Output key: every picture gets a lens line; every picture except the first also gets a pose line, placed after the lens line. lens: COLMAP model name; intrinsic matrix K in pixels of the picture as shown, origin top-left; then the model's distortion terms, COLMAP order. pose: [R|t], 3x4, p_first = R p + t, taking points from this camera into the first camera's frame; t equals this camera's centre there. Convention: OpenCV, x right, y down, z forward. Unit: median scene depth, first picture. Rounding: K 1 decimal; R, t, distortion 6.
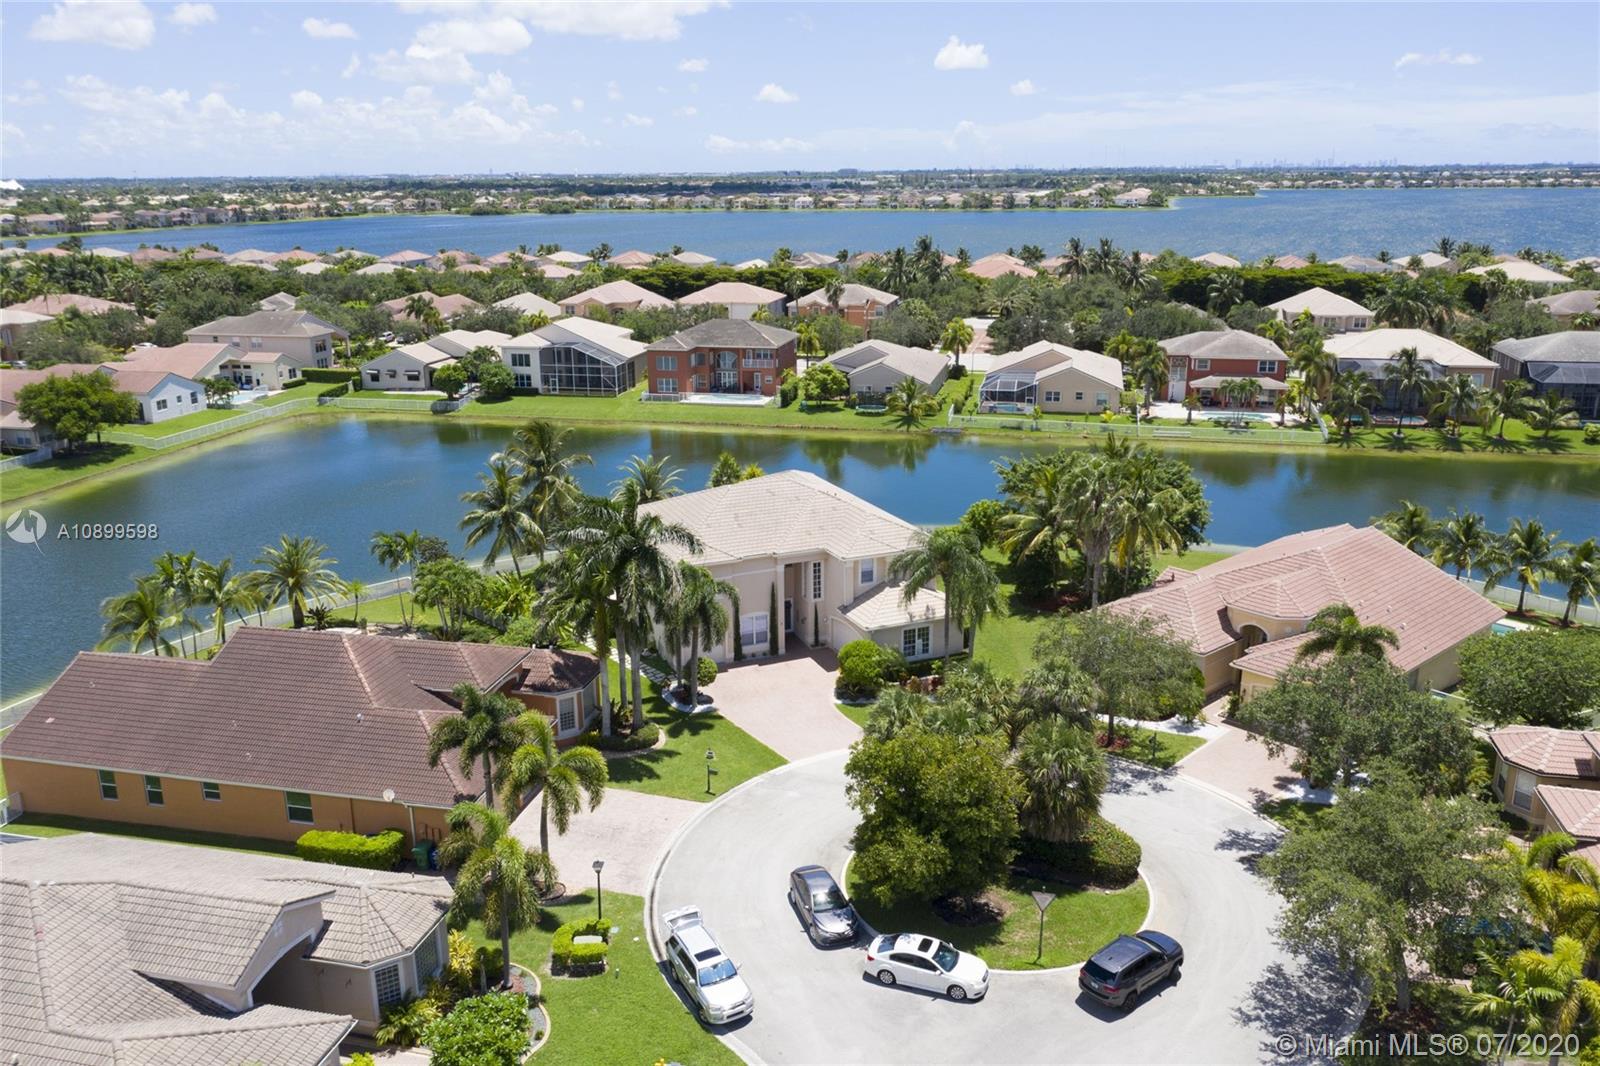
lens RADIAL K [[1257.3, 0, 799.8], [0, 1257.3, 531.4], [0, 0, 1]] dist [0.005916, 0.005331]
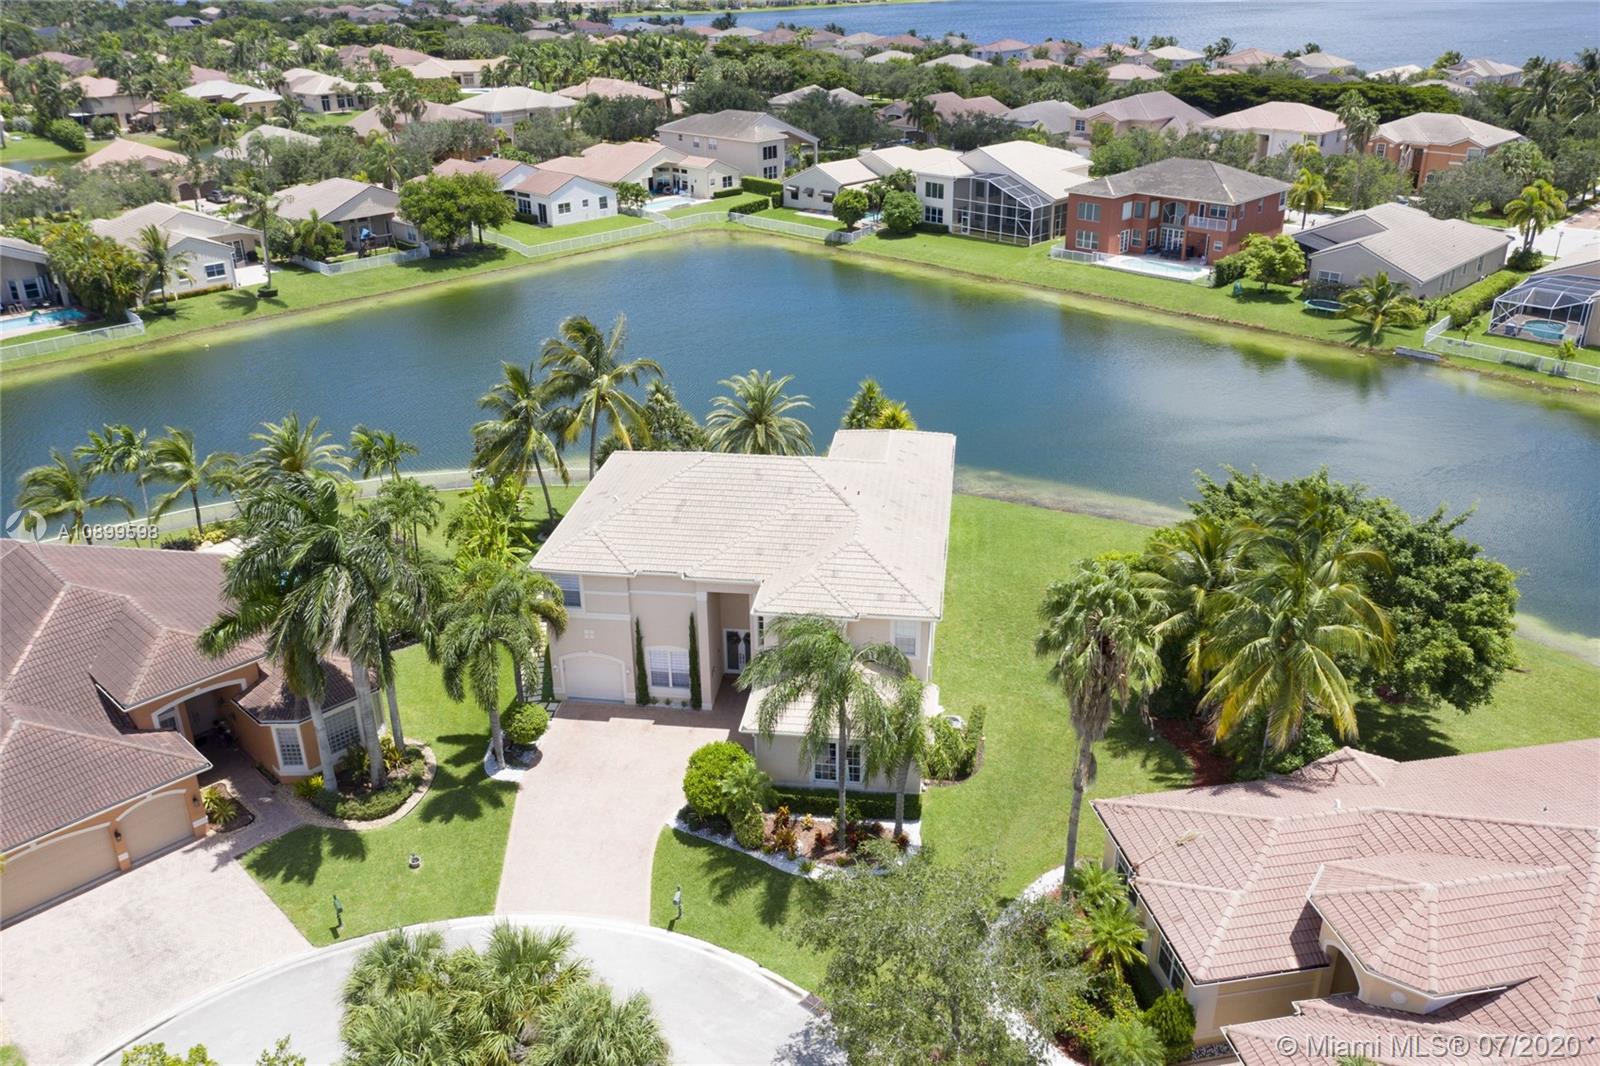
lens RADIAL K [[1257.3, 0, 800.1], [0, 1257.3, 535.8], [0, 0, 1]] dist [0.005916, 0.005331]
pose [[0.857085, 0.218458, -0.466564, 0.153135], [-0.139977, 0.970320, 0.197192, -0.064907], [0.495794, -0.103702, 0.862226, 0.193670]]
